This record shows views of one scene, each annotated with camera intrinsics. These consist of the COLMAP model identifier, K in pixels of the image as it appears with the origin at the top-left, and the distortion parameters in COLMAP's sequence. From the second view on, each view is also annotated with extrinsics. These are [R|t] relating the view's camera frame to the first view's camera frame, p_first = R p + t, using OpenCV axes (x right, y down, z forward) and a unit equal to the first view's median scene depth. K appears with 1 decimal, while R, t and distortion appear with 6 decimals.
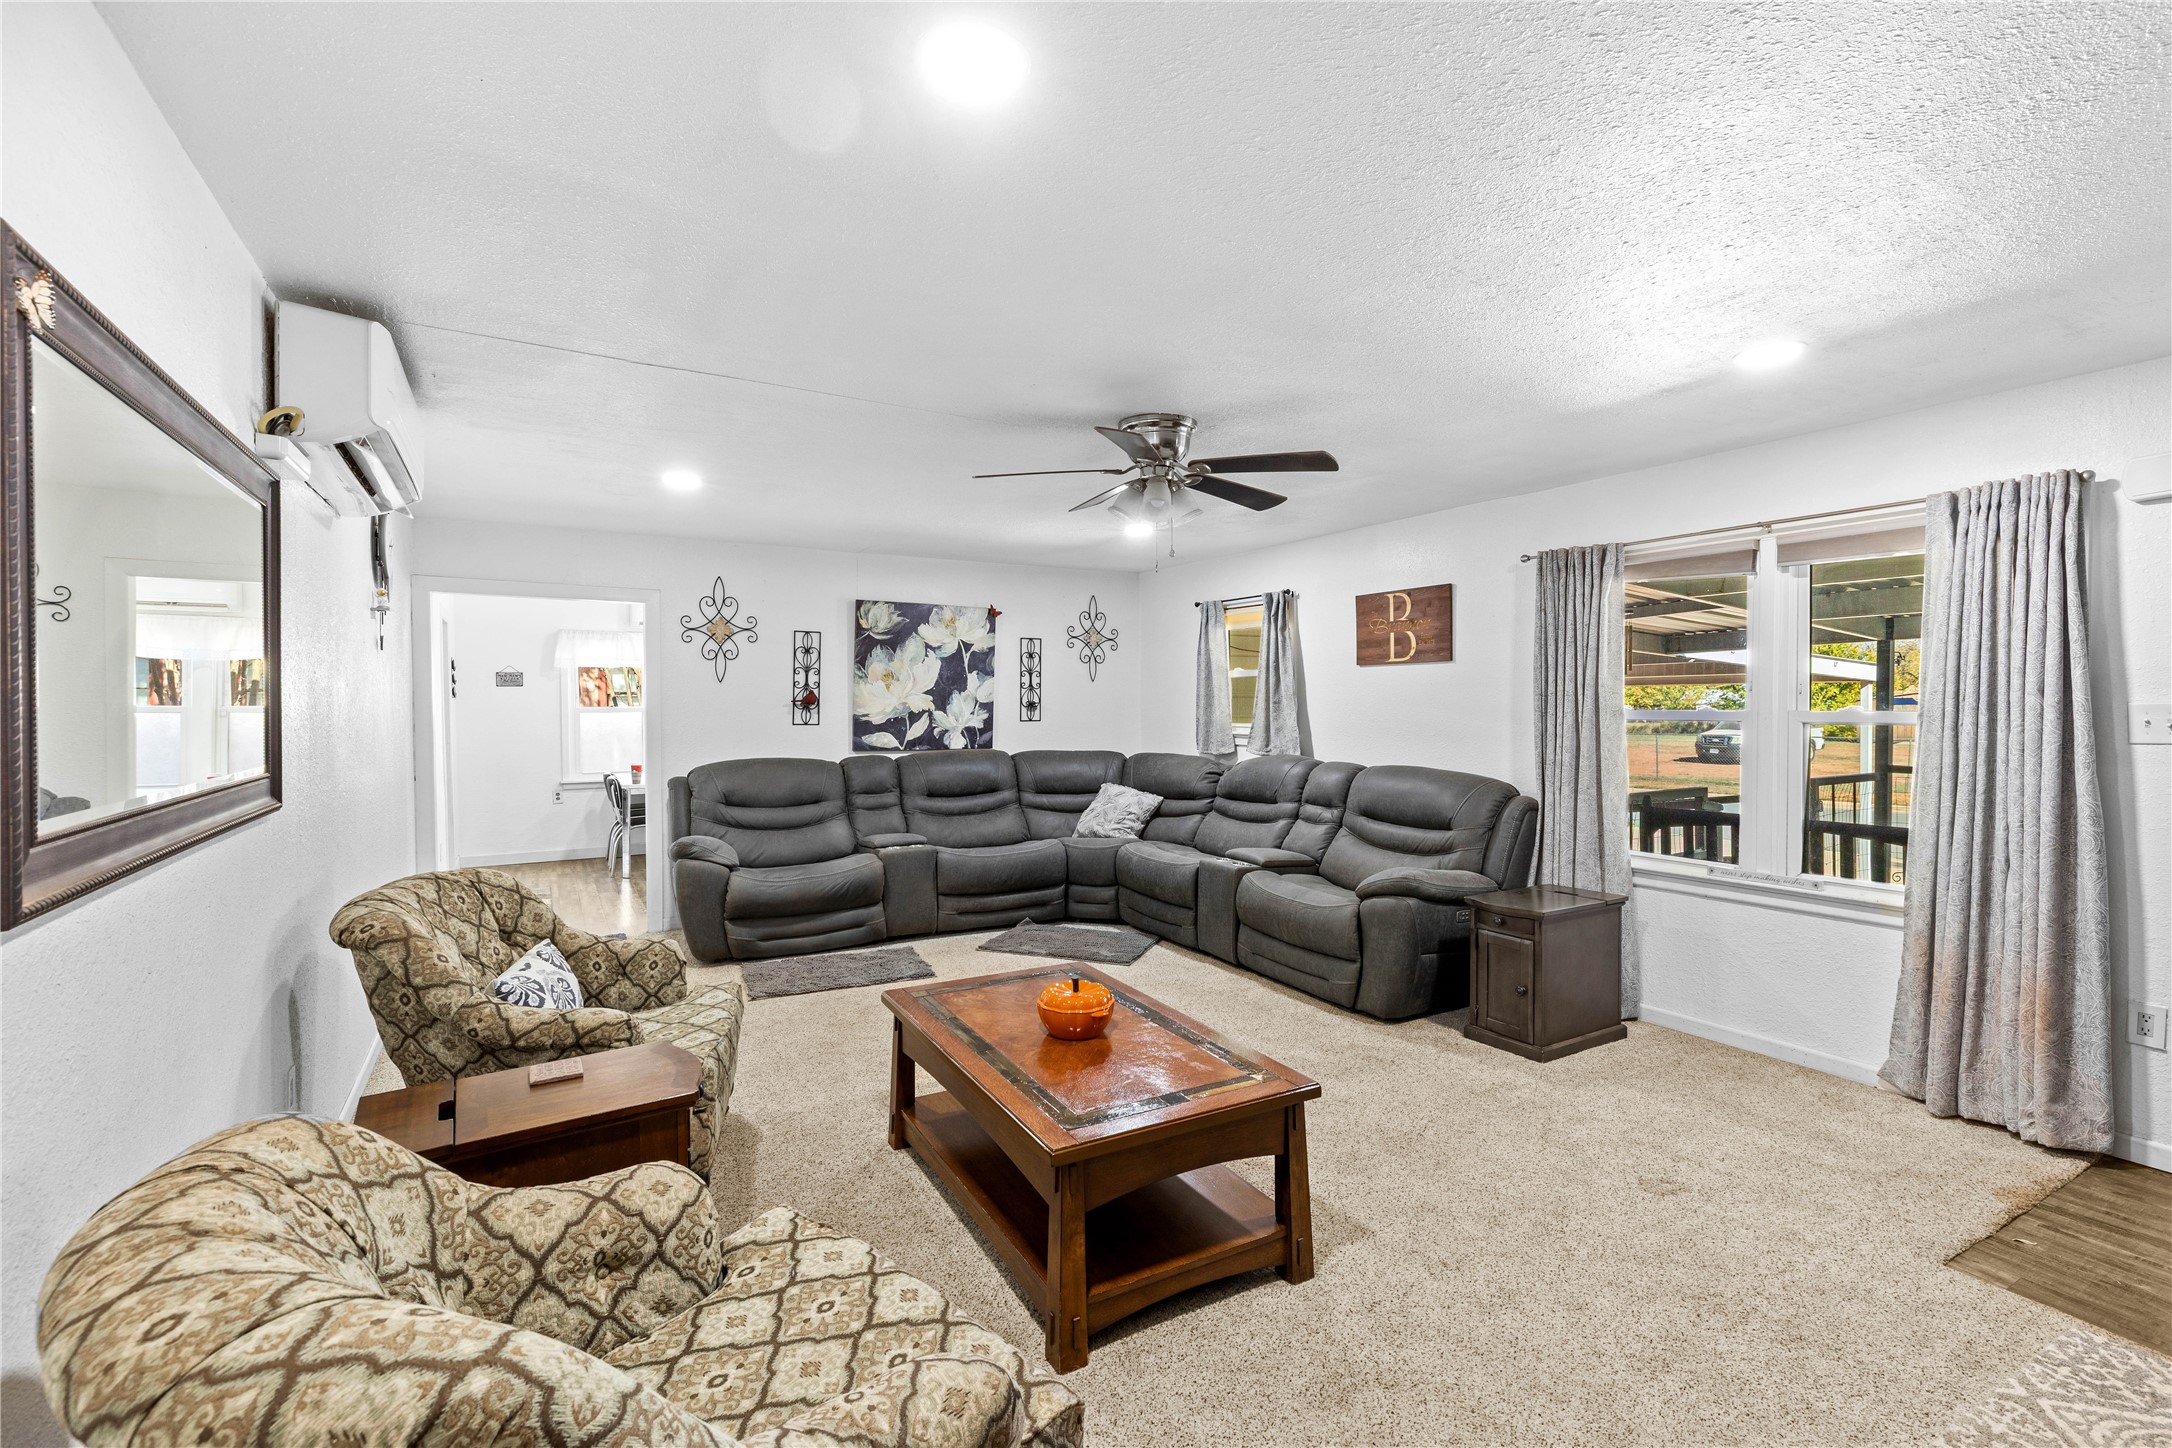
lens RADIAL K [[973.4, 0, 1083.8], [0, 973.4, 694.5], [0, 0, 1]] dist [0.000877, 0.000200]
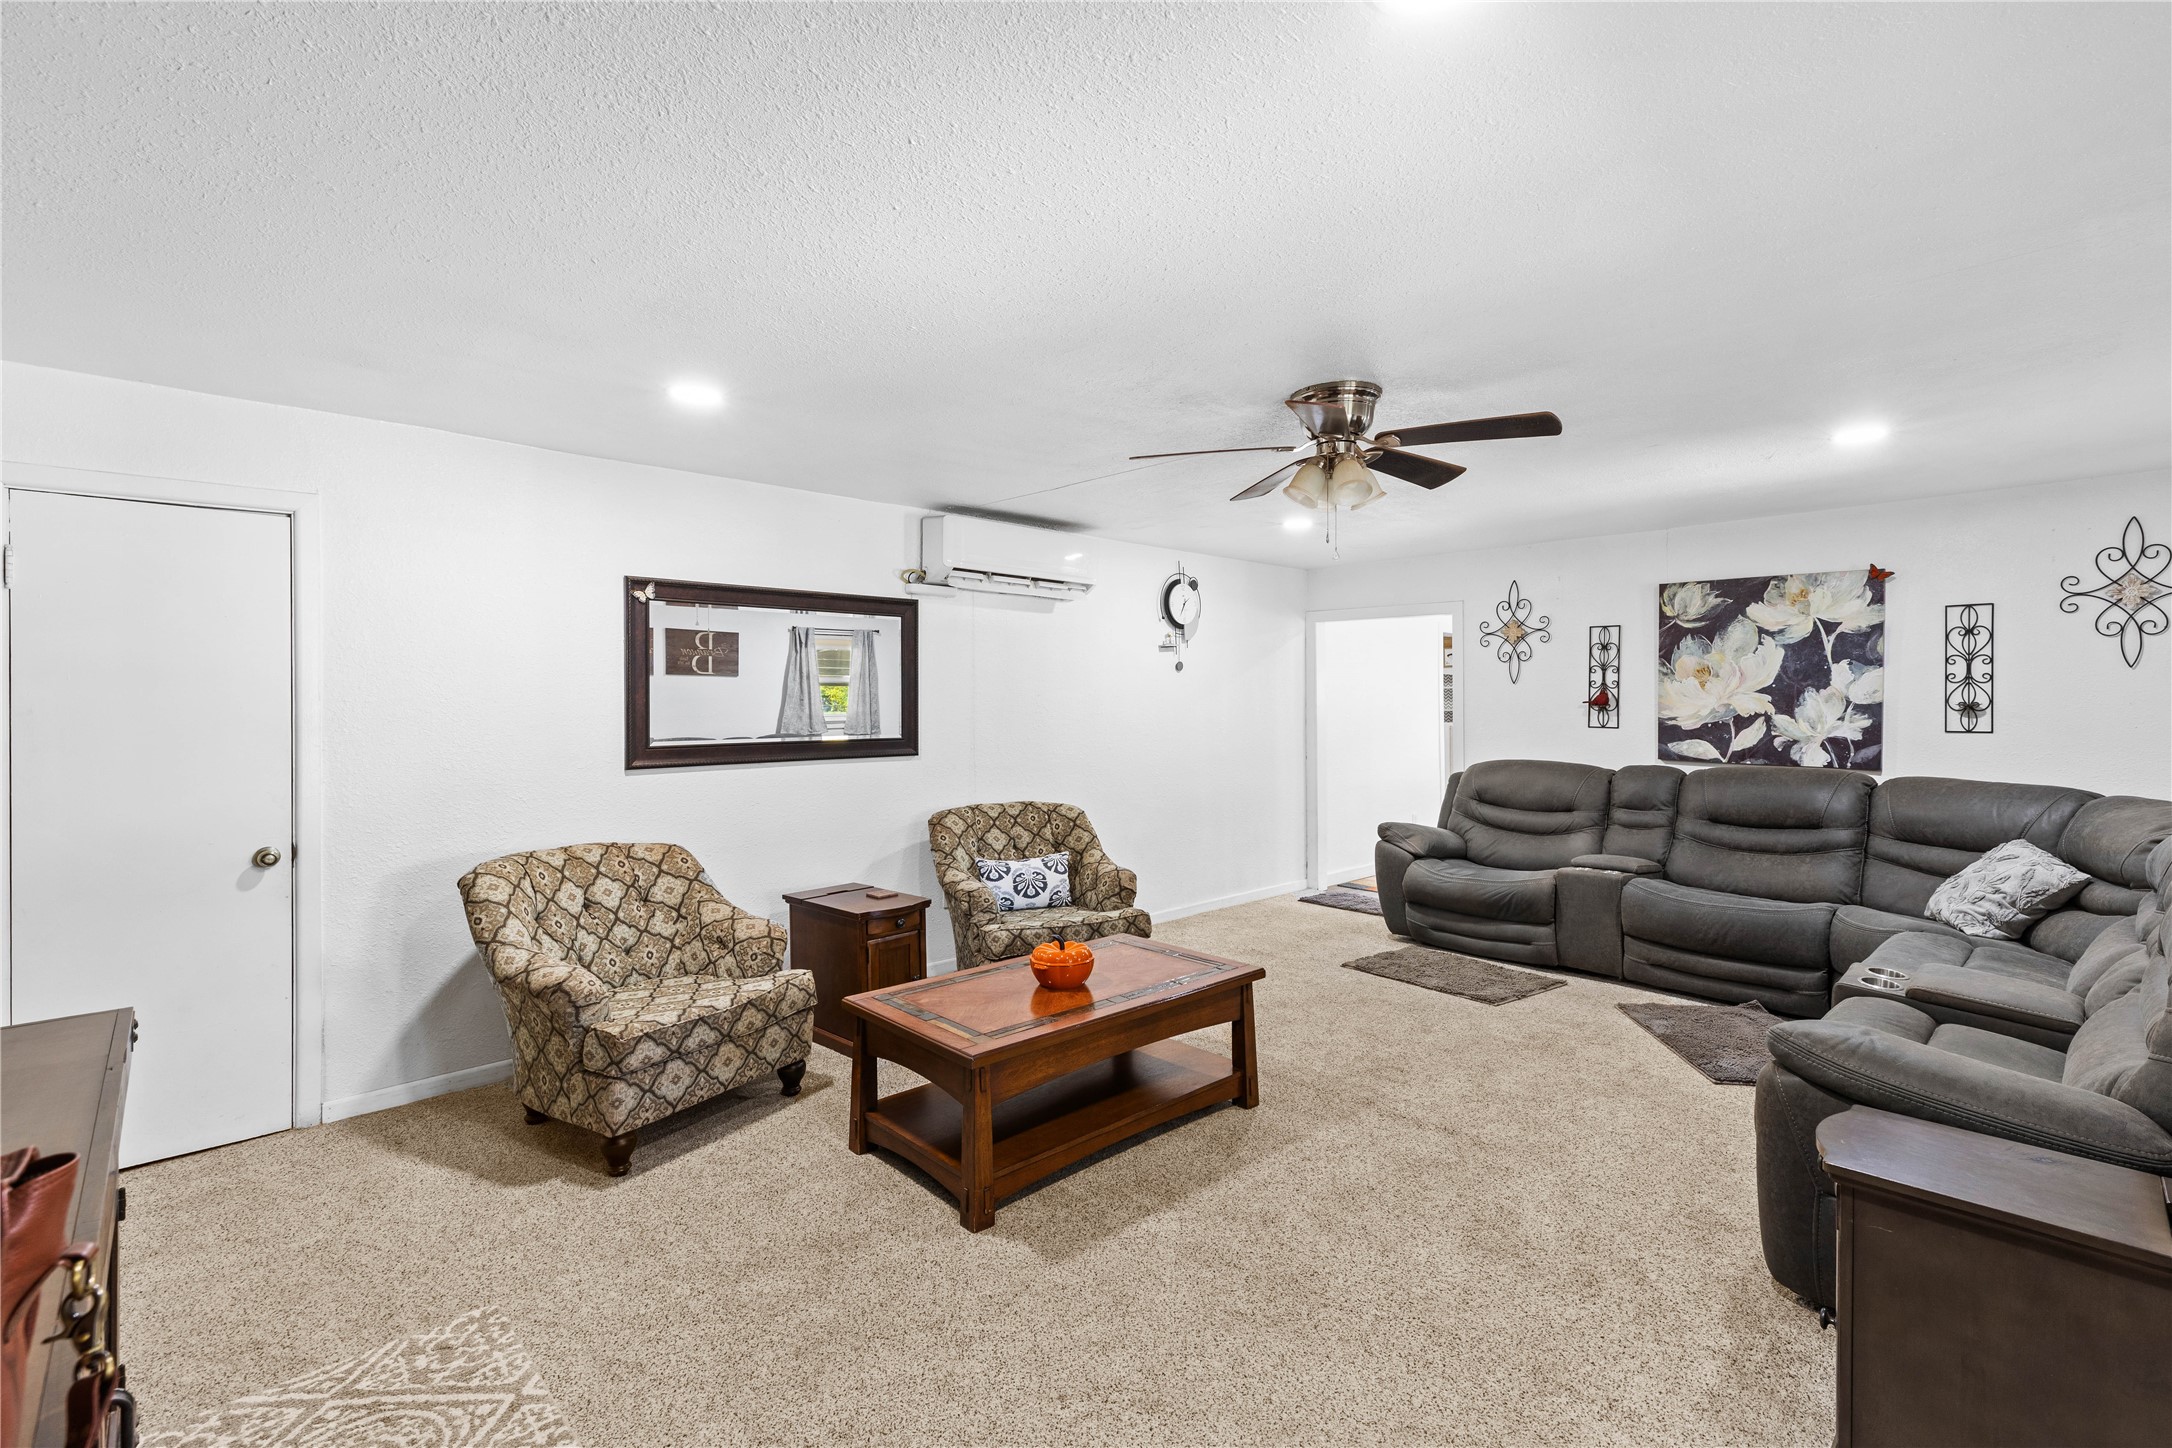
lens RADIAL K [[973.4, 0, 1083.8], [0, 973.4, 694.5], [0, 0, 1]] dist [0.000877, 0.000200]
pose [[0.221589, -0.000271, -0.975140, 0.493139], [0.018701, 0.999817, 0.003971, -0.012804], [0.974961, -0.019116, 0.221554, 0.310313]]
